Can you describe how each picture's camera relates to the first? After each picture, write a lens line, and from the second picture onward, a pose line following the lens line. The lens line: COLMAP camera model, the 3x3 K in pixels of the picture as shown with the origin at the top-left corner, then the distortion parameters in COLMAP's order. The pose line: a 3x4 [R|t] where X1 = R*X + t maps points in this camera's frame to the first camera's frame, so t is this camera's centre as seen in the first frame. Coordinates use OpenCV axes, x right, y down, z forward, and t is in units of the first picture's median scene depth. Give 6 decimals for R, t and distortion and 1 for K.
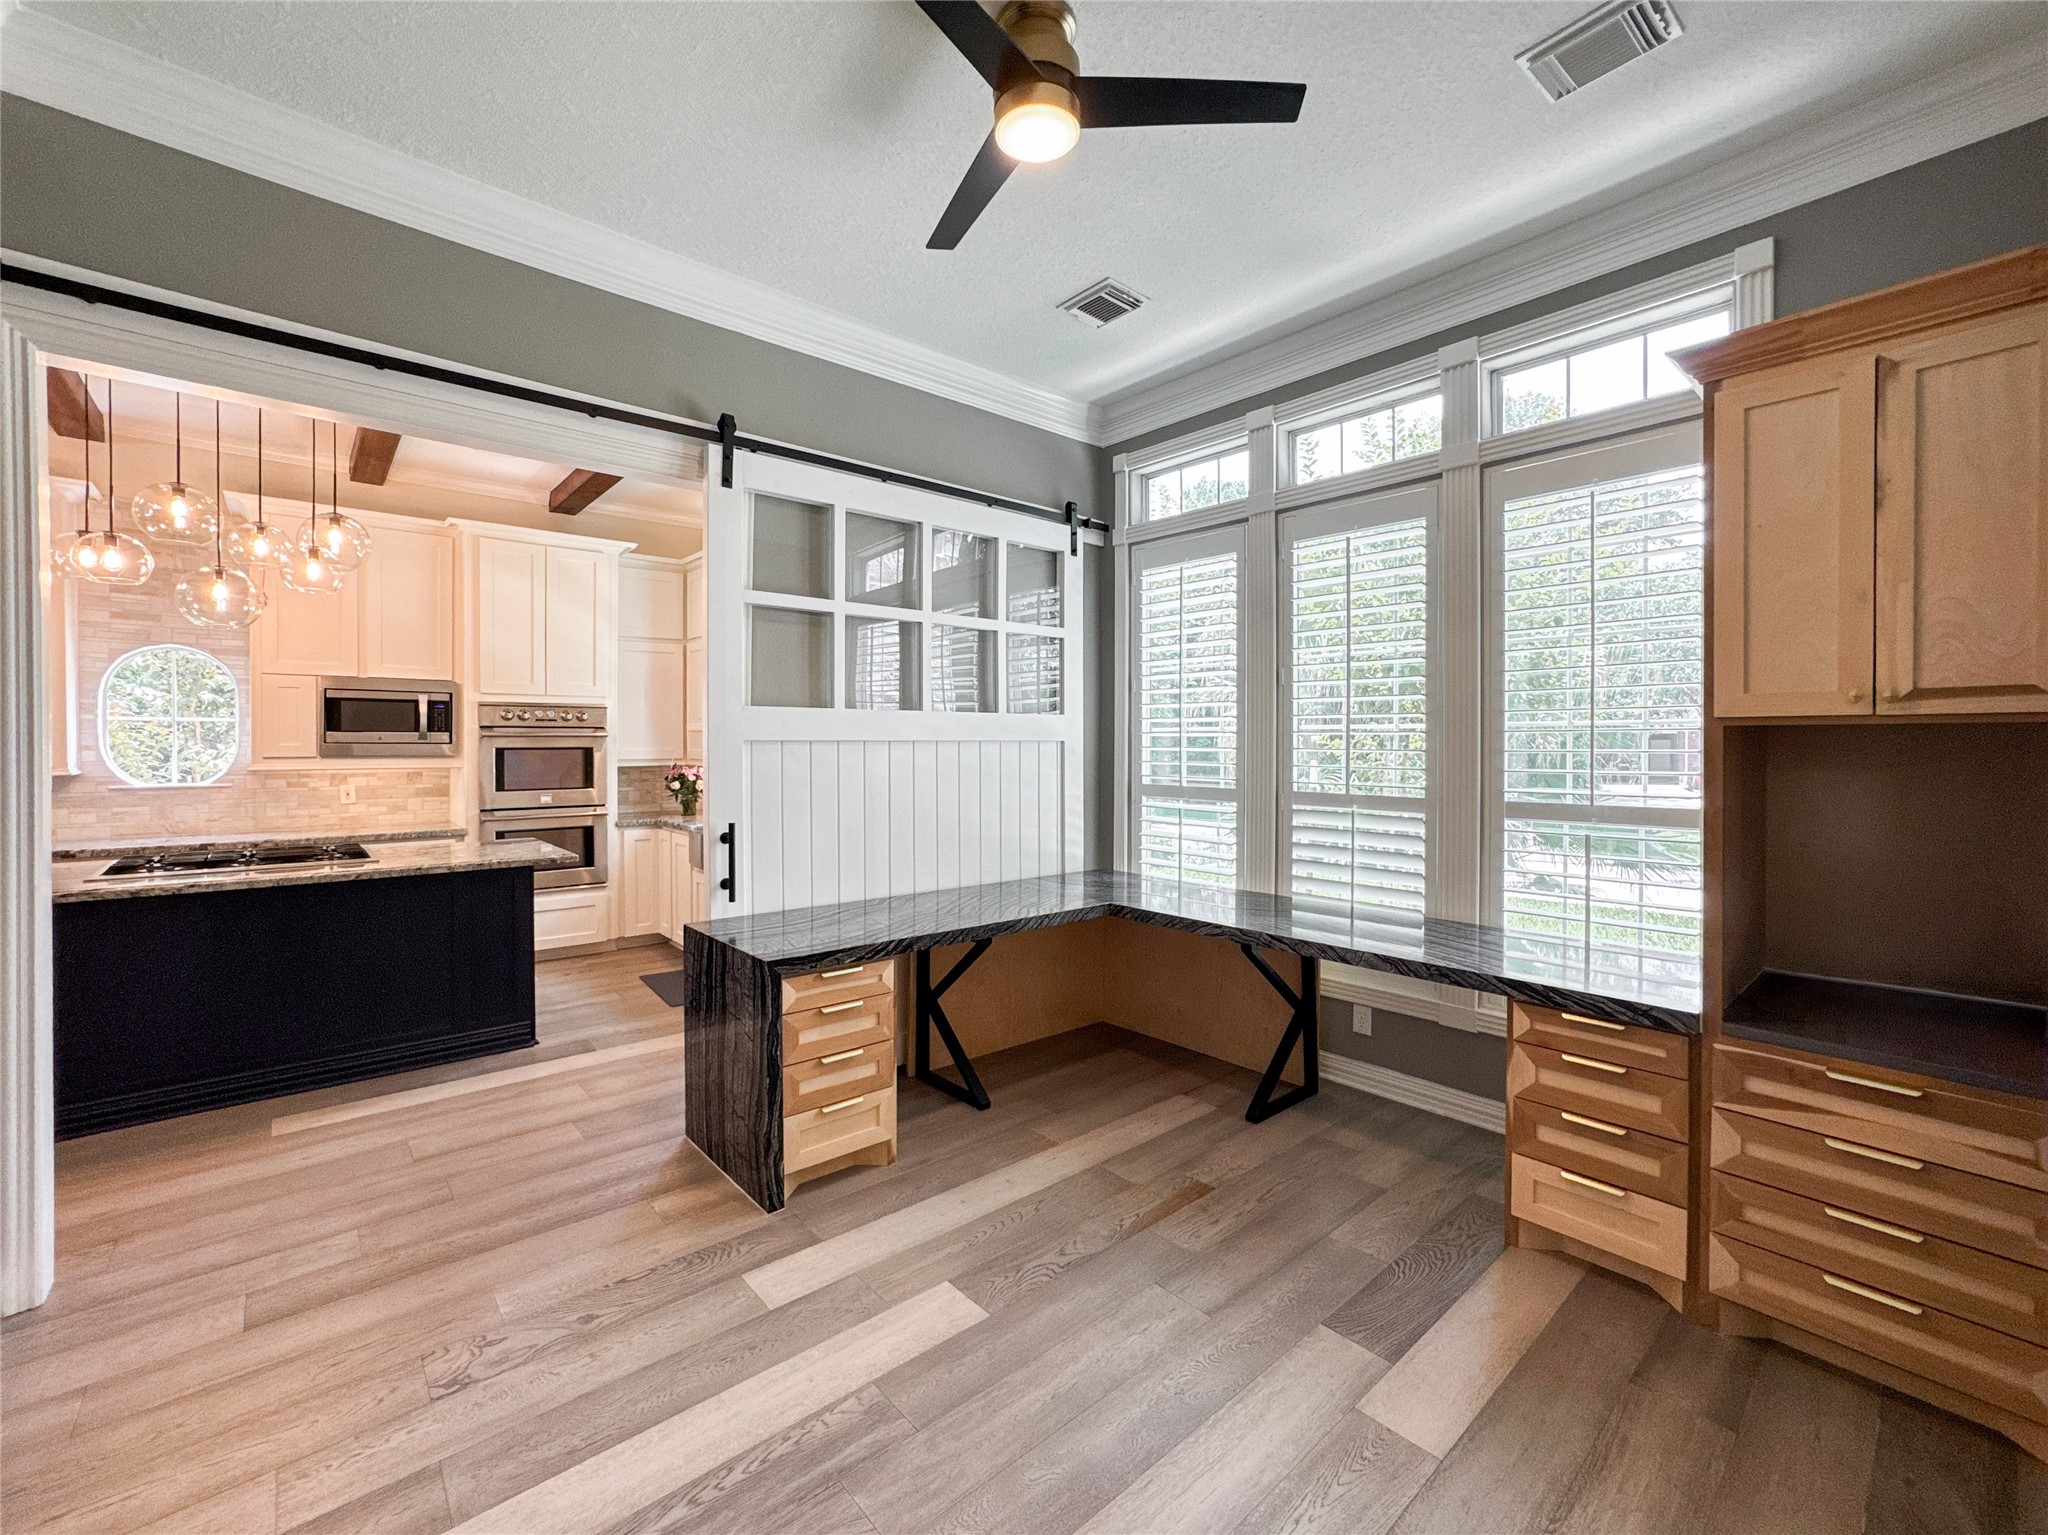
lens RADIAL K [[838.2, 0, 1014.3], [0, 838.2, 748.2], [0, 0, 1]] dist [-0.026814, 0.008112]
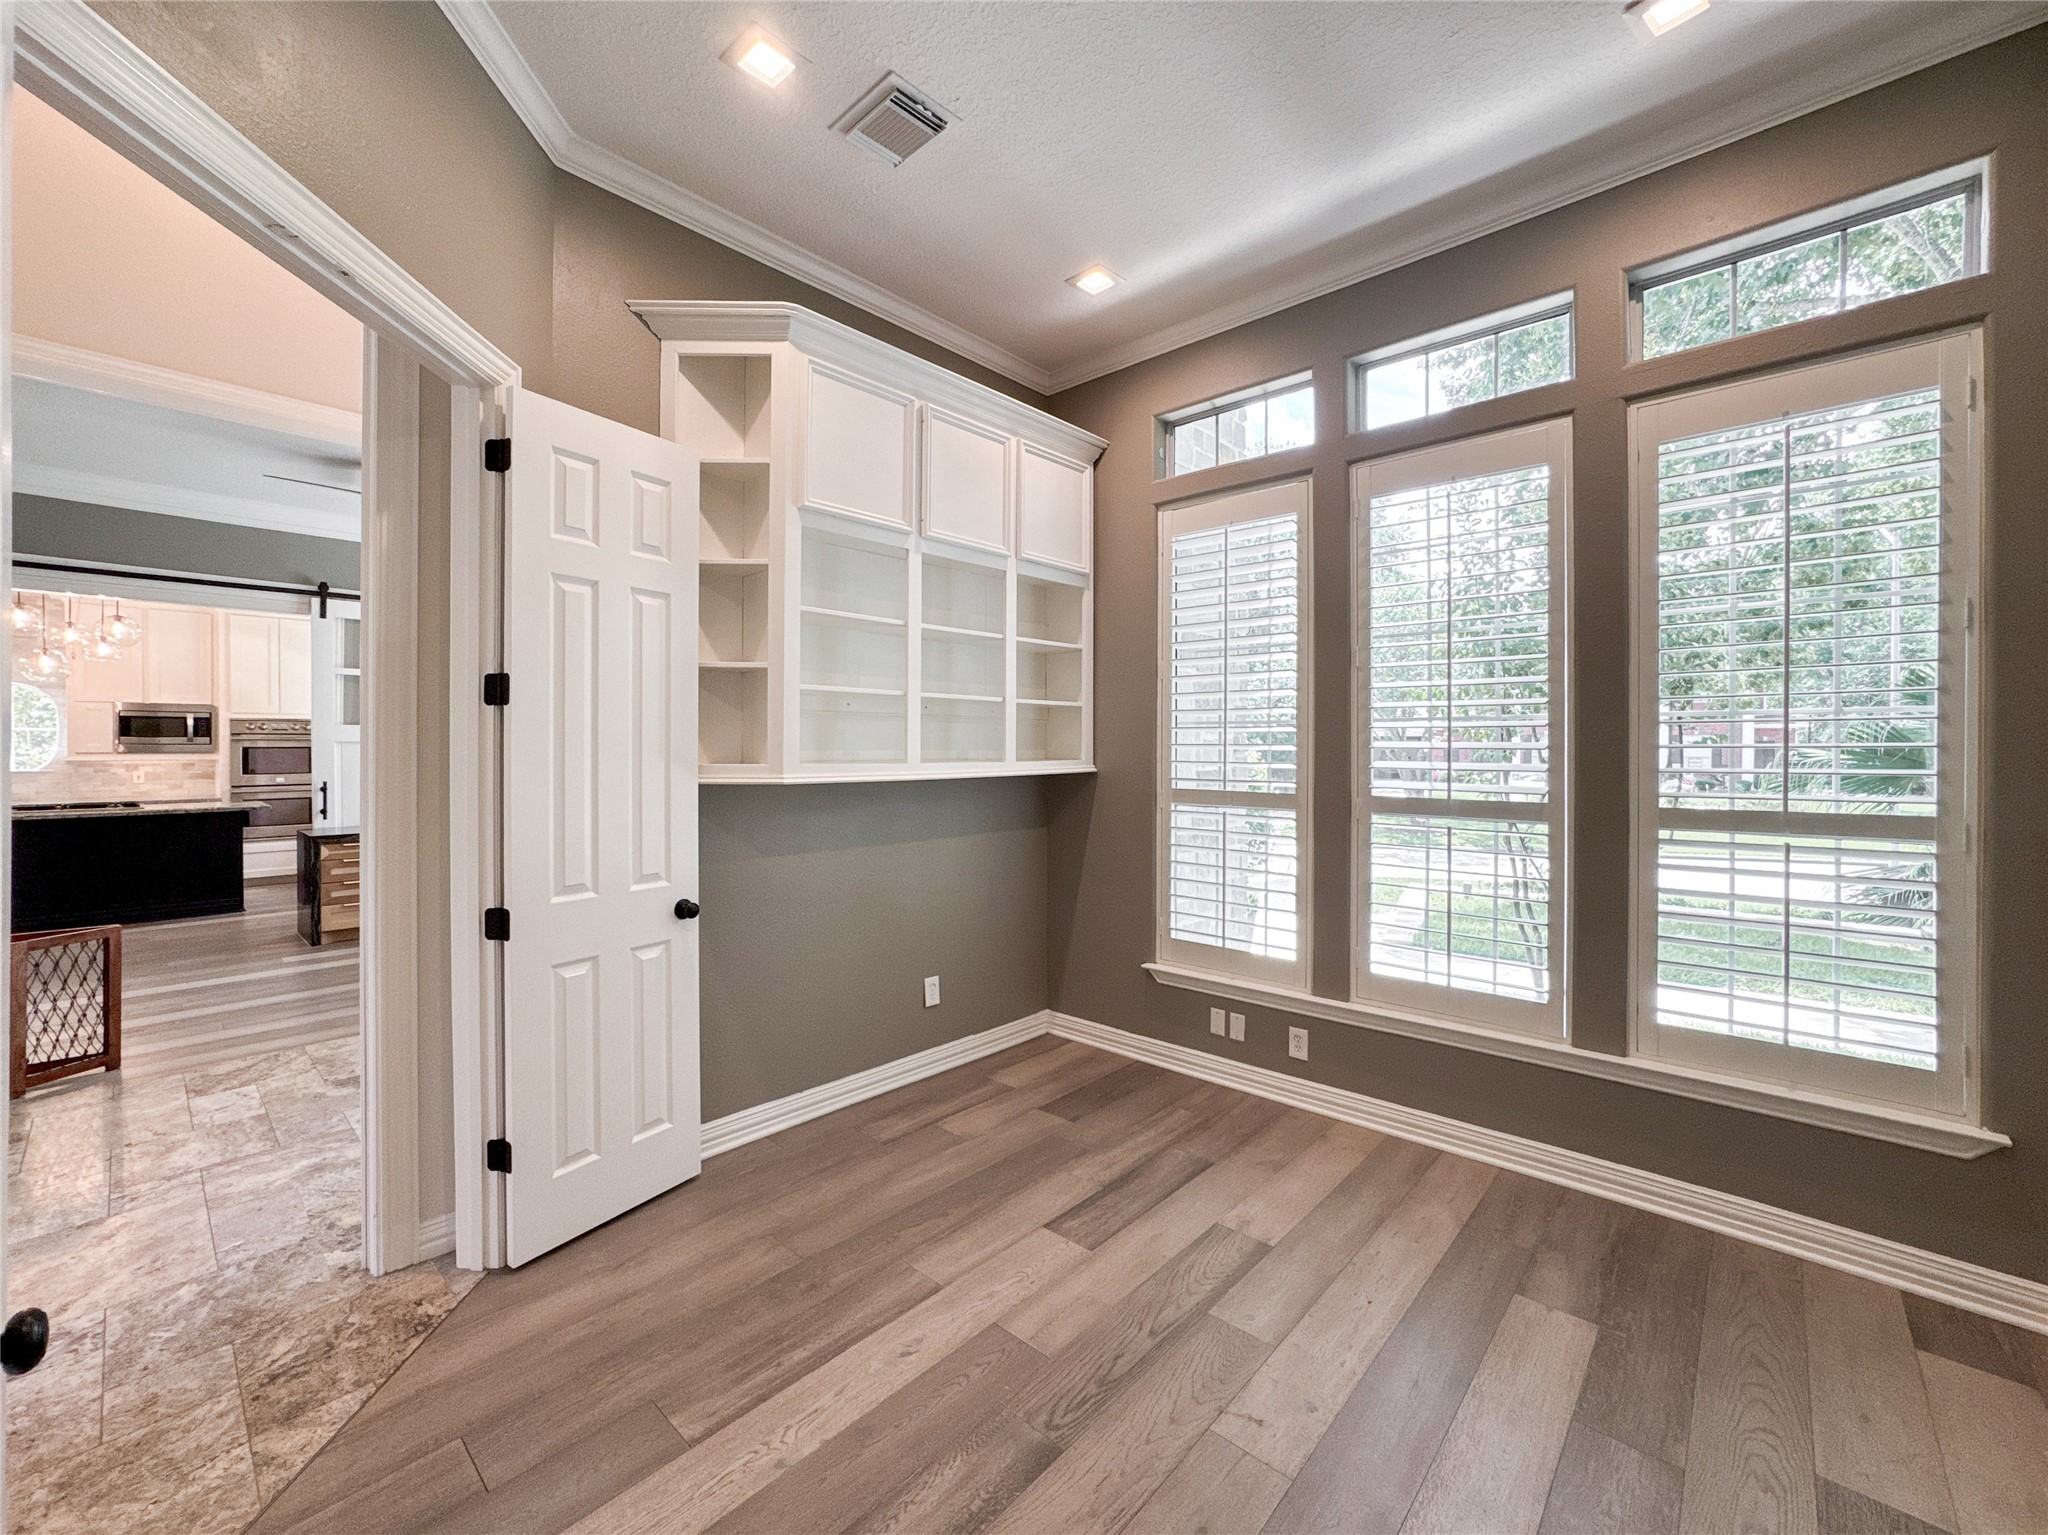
lens RADIAL K [[838.2, 0, 1032.2], [0, 838.2, 749.5], [0, 0, 1]] dist [-0.026814, 0.008112]
pose [[0.993948, -0.002882, 0.109812, 0.863122], [0.003017, 0.999995, -0.001062, 0.012772], [-0.109808, 0.001387, 0.993952, -0.894696]]
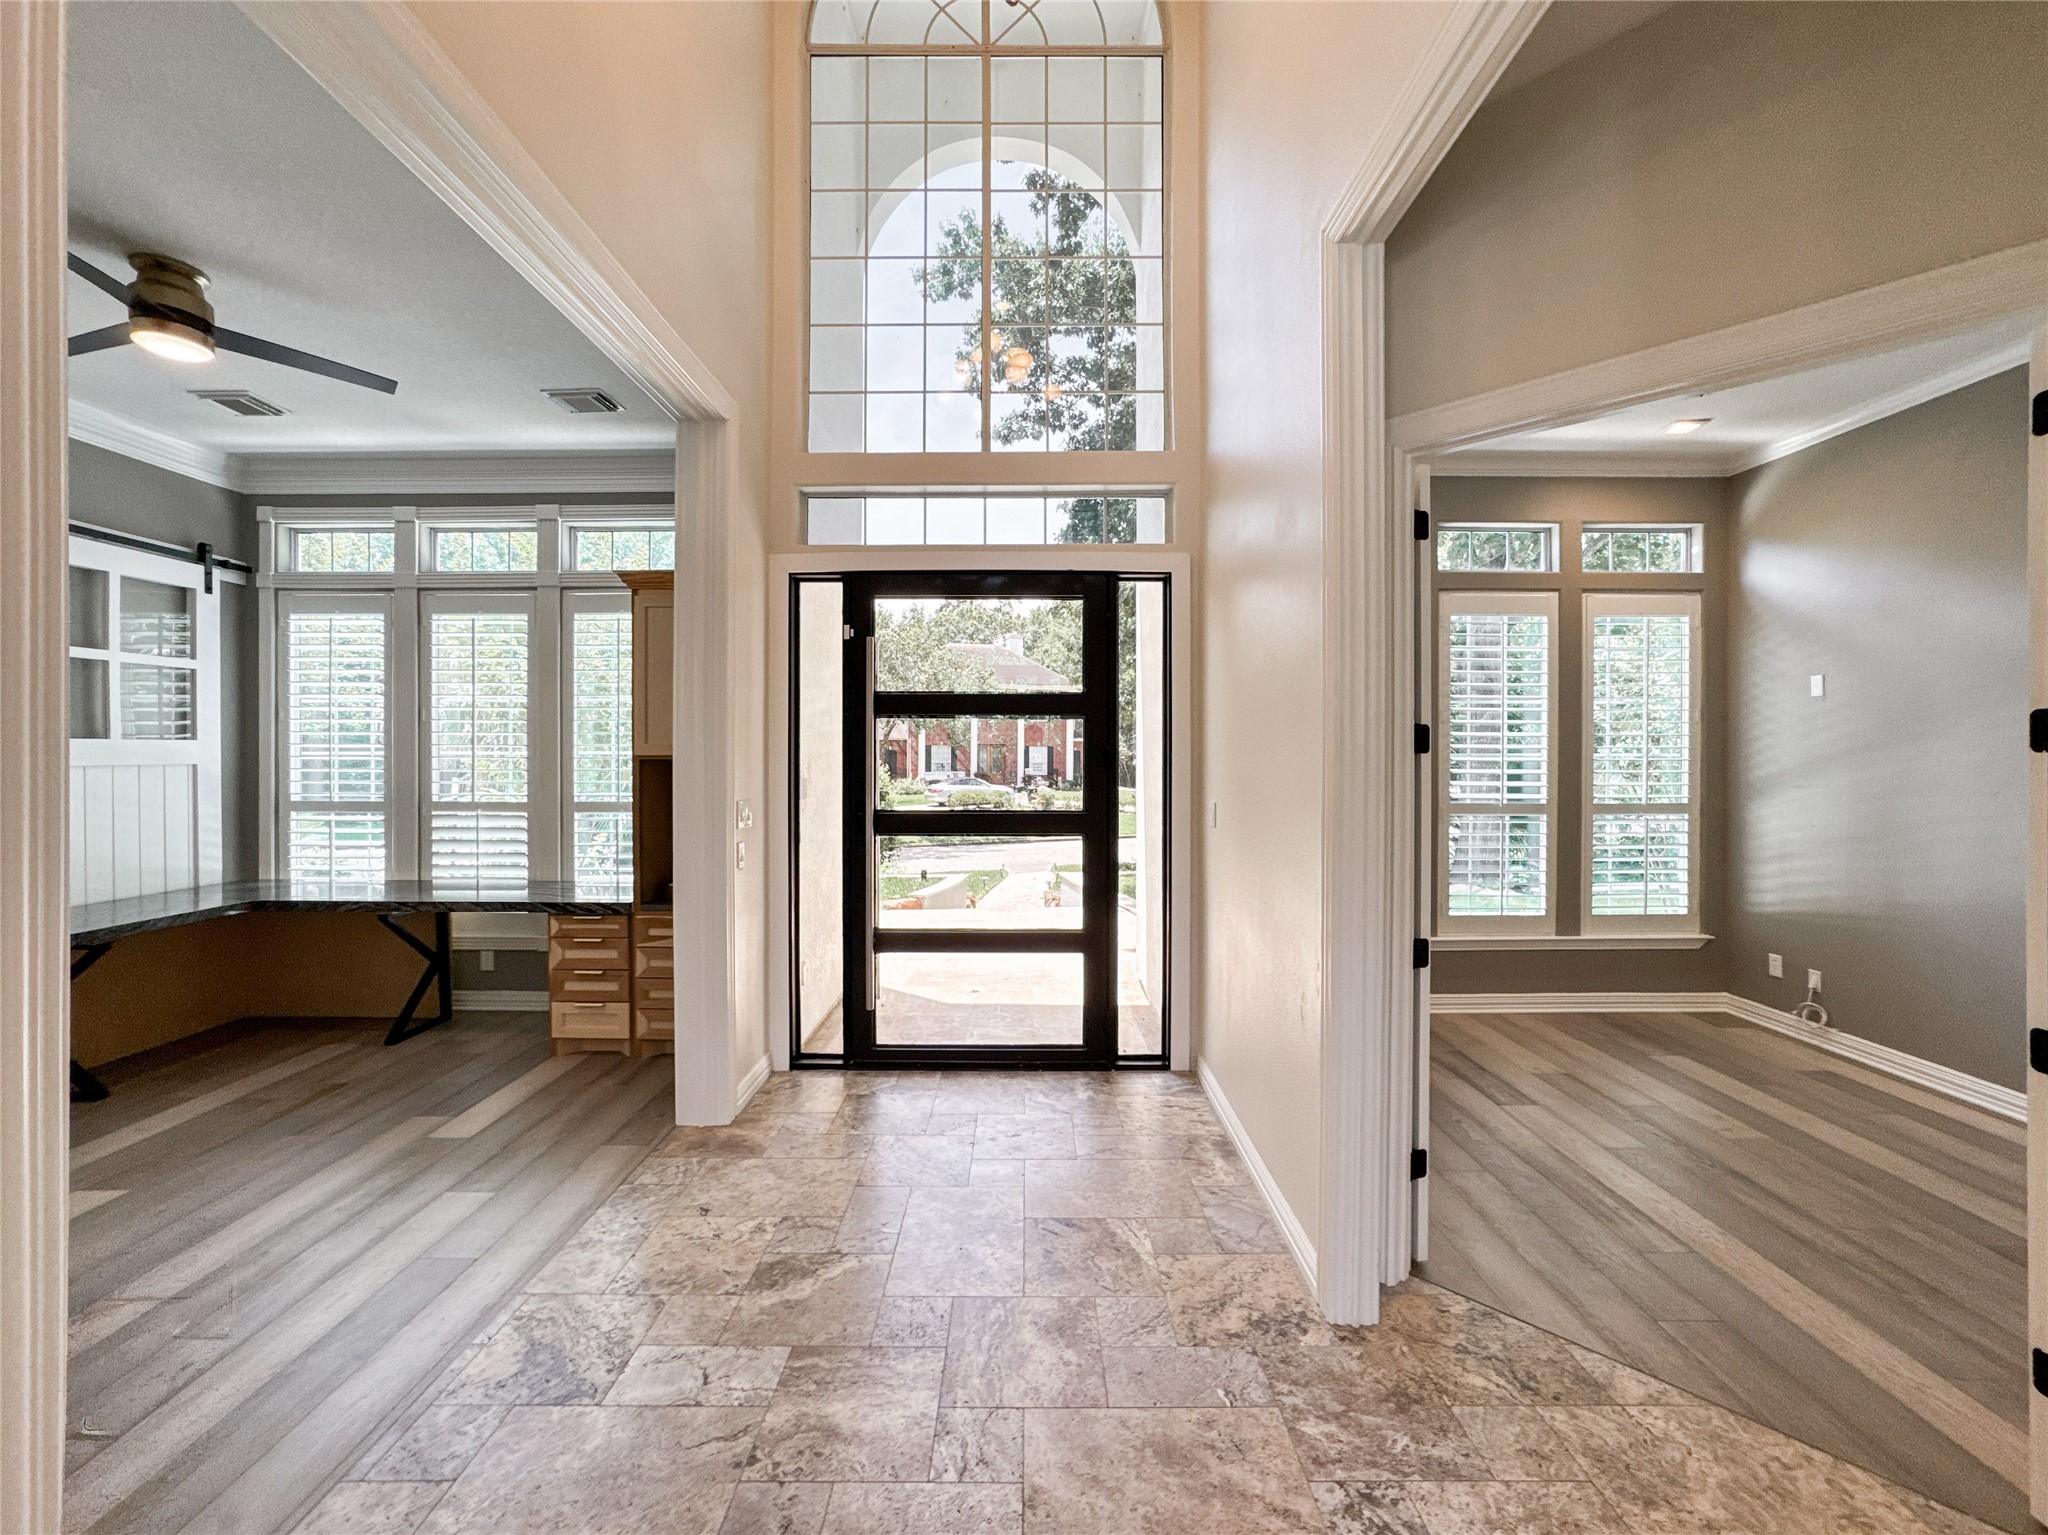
lens RADIAL K [[838.2, 0, 1007.6], [0, 838.2, 752.2], [0, 0, 1]] dist [-0.026814, 0.008112]
pose [[0.666170, -0.005701, 0.745779, -0.037244], [0.004907, 0.999983, 0.003261, -0.024429], [-0.745784, 0.001487, 0.666186, -0.511414]]
